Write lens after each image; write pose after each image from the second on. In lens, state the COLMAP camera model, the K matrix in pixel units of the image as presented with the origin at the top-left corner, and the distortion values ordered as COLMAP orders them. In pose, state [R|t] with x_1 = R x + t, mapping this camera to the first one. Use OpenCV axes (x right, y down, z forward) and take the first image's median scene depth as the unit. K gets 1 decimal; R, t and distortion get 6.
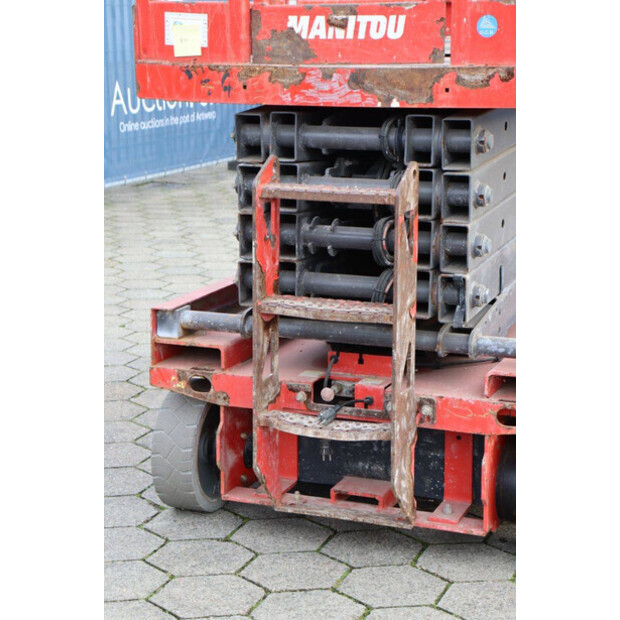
lens RADIAL K [[1451.4, 0, 310.0], [0, 1451.4, 310.0], [0, 0, 1]] dist [0.361128, 0.565993]
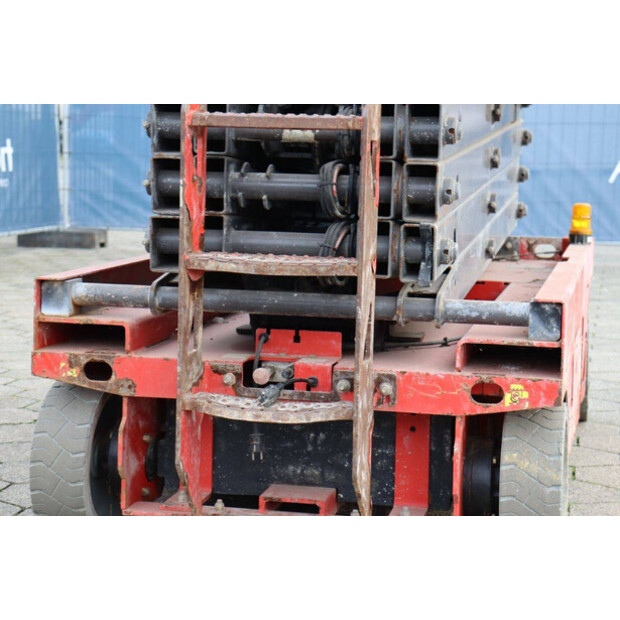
lens RADIAL K [[1451.4, 0, 310.0], [0, 1451.4, 310.0], [0, 0, 1]] dist [0.361128, 0.565993]
pose [[0.985193, 0.004531, 0.171392, -0.107049], [0.011441, 0.995685, -0.092089, 0.101365], [-0.171069, 0.092686, 0.980890, 0.188788]]
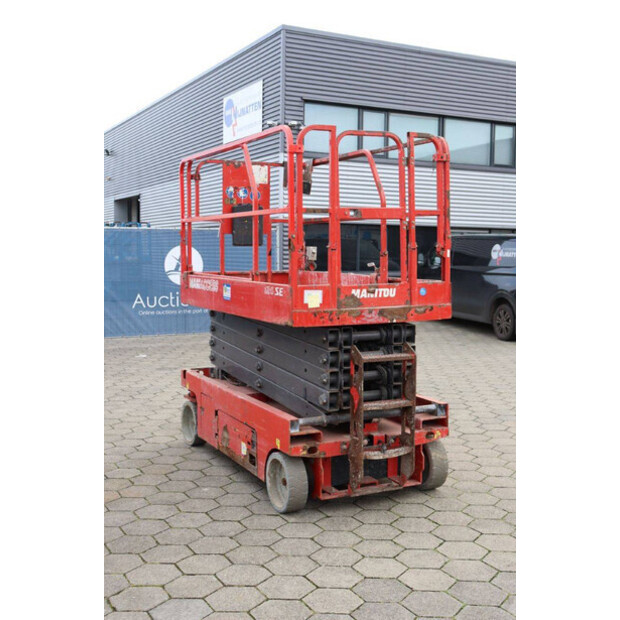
lens RADIAL K [[772.3, 0, 310.0], [0, 772.3, 310.0], [0, 0, 1]] dist [0.002443, 0.009702]
pose [[0.669048, -0.059536, 0.740831, -1.021355], [0.149767, 0.987138, -0.055926, -0.103790], [-0.727973, 0.148369, 0.669359, 0.190812]]
